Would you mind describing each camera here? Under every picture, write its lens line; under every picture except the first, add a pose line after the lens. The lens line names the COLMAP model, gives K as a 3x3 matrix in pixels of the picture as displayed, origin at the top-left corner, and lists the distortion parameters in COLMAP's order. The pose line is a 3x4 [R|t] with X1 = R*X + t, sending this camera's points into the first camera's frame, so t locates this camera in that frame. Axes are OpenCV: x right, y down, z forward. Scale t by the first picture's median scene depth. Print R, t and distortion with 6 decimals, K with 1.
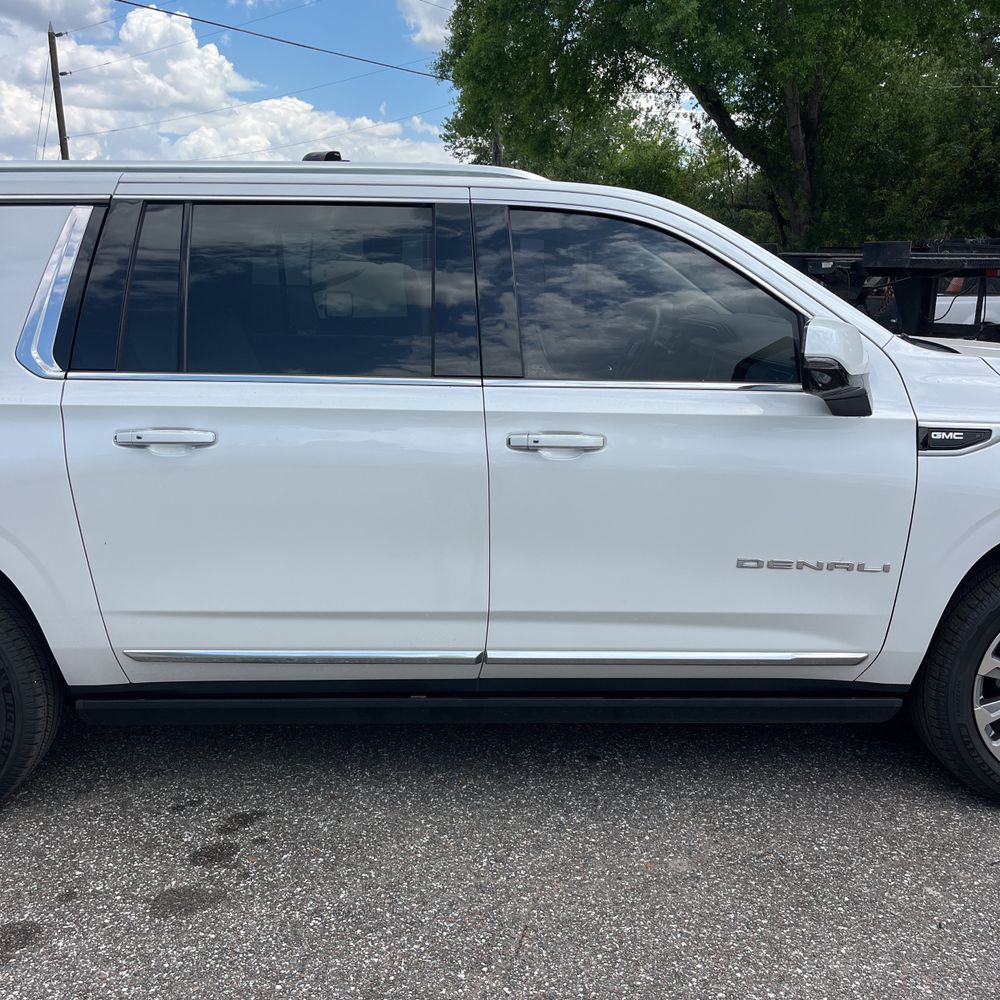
lens RADIAL K [[1006.0, 0, 495.6], [0, 1006.0, 501.6], [0, 0, 1]] dist [0.057078, -0.072900]
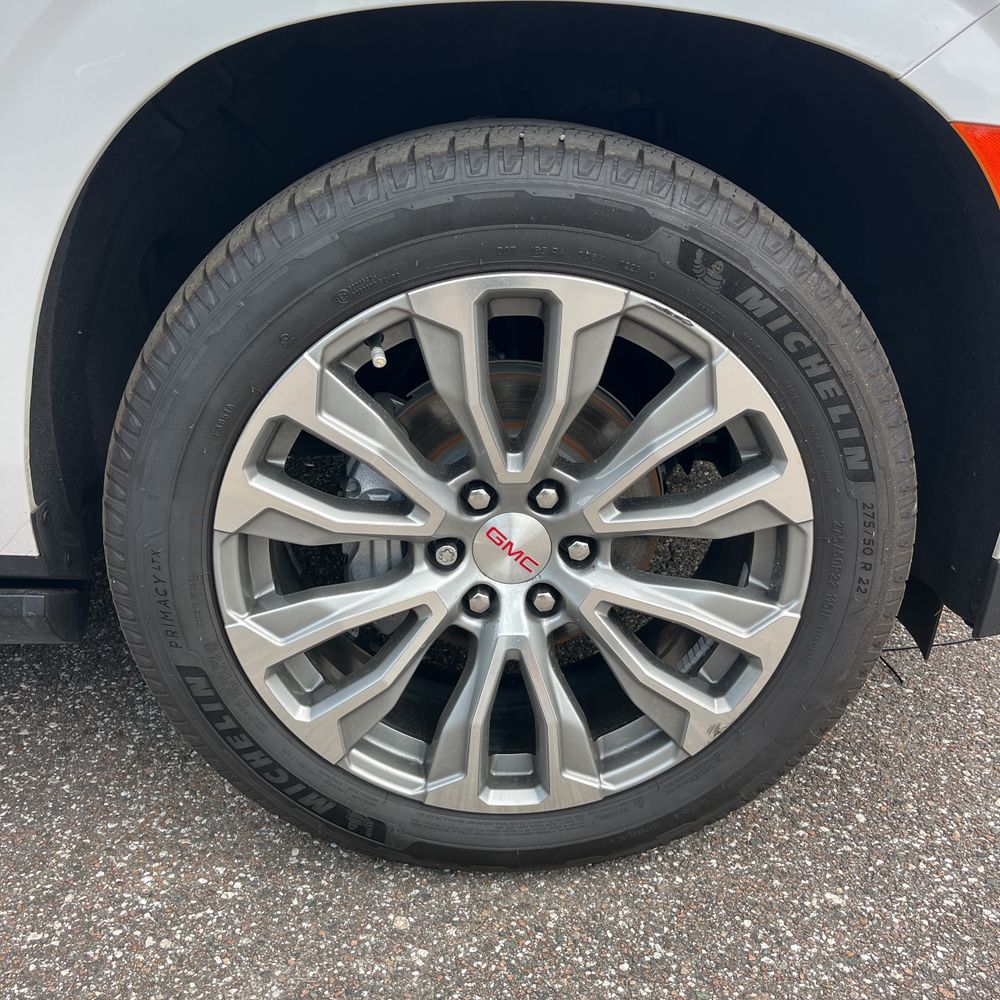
lens RADIAL K [[1005.5, 0, 490.0], [0, 1005.5, 494.0], [0, 0, 1]] dist [0.045831, -0.046071]
pose [[0.999878, 0.006610, -0.014163, 0.090137], [-0.003650, 0.979869, 0.199609, 0.014602], [0.015197, -0.199533, 0.979773, 0.107413]]
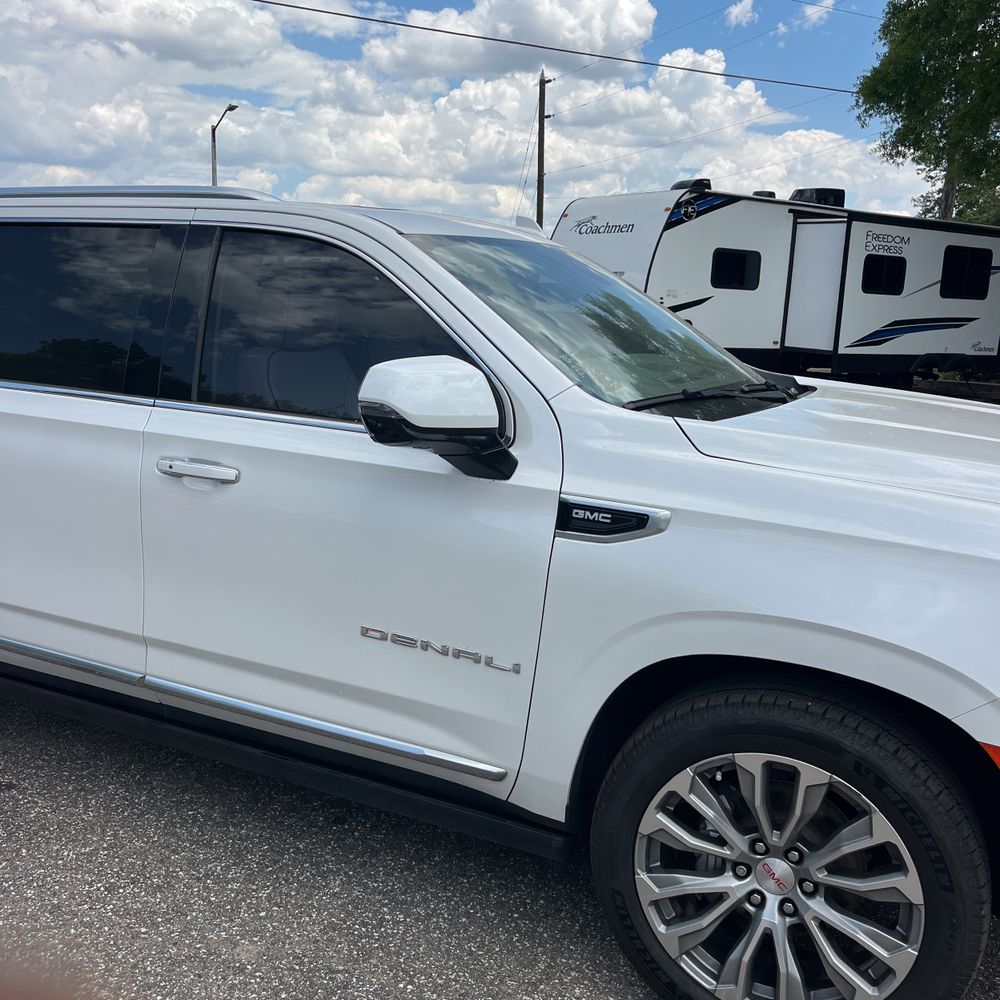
lens RADIAL K [[1005.5, 0, 490.0], [0, 1005.5, 494.0], [0, 0, 1]] dist [0.045831, -0.046071]
pose [[0.884355, 0.115866, -0.452208, 0.109406], [-0.130812, 0.991405, -0.001802, -0.010530], [0.448112, 0.060748, 0.891911, 0.039955]]
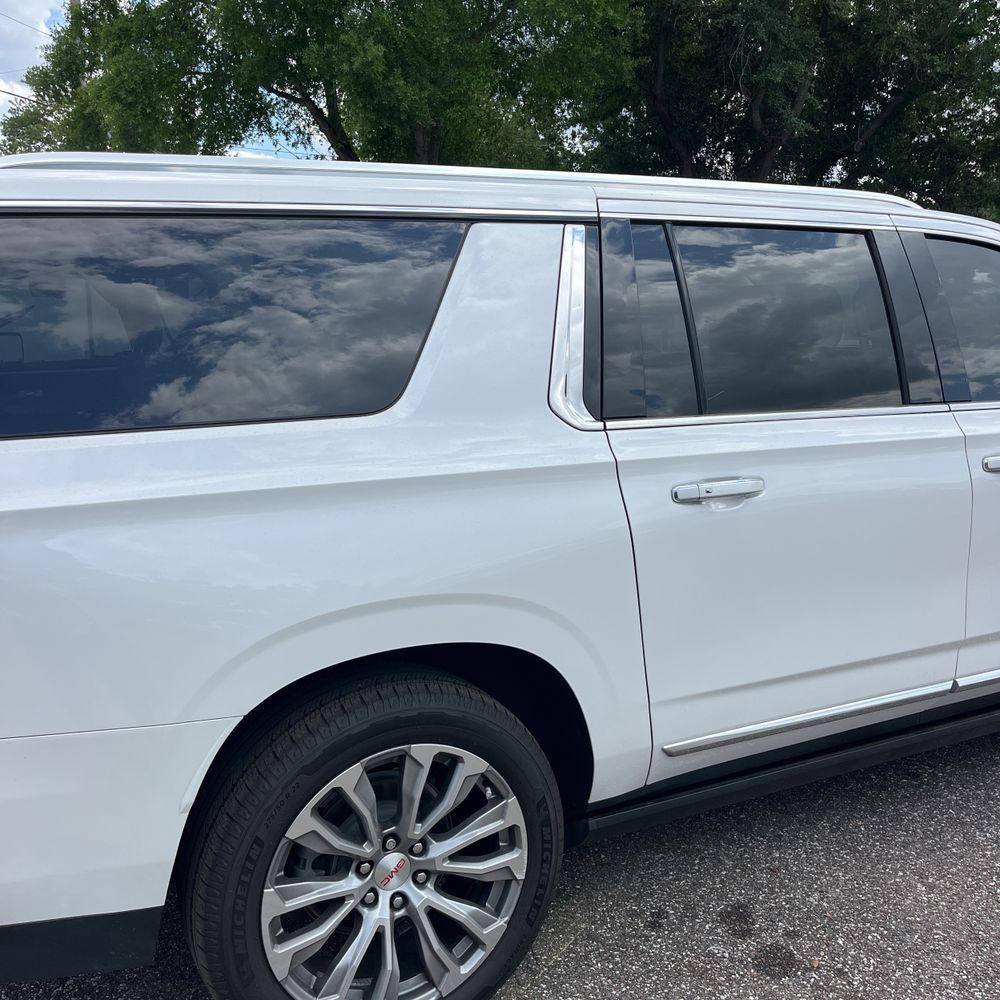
lens RADIAL K [[1005.5, 0, 490.0], [0, 1005.5, 494.0], [0, 0, 1]] dist [0.045831, -0.046071]
pose [[0.903041, -0.086078, 0.420841, -0.126616], [0.104428, 0.994317, -0.020706, -0.009041], [-0.416667, 0.062646, 0.906898, 0.043406]]
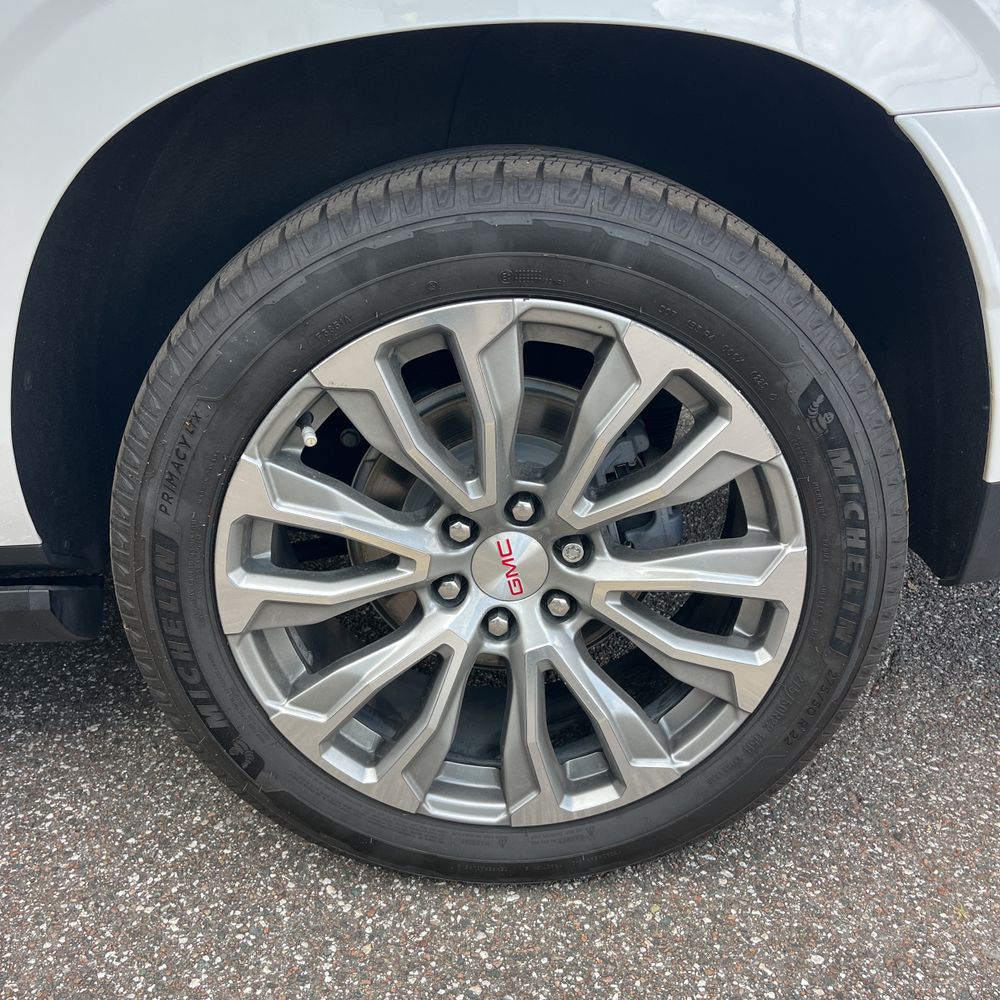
lens RADIAL K [[1006.0, 0, 495.6], [0, 1006.0, 501.6], [0, 0, 1]] dist [0.057078, -0.072900]
pose [[0.961420, 0.263928, 0.077545, -0.097950], [-0.273856, 0.944917, 0.179261, 0.016685], [-0.025962, -0.193581, 0.980741, 0.099731]]
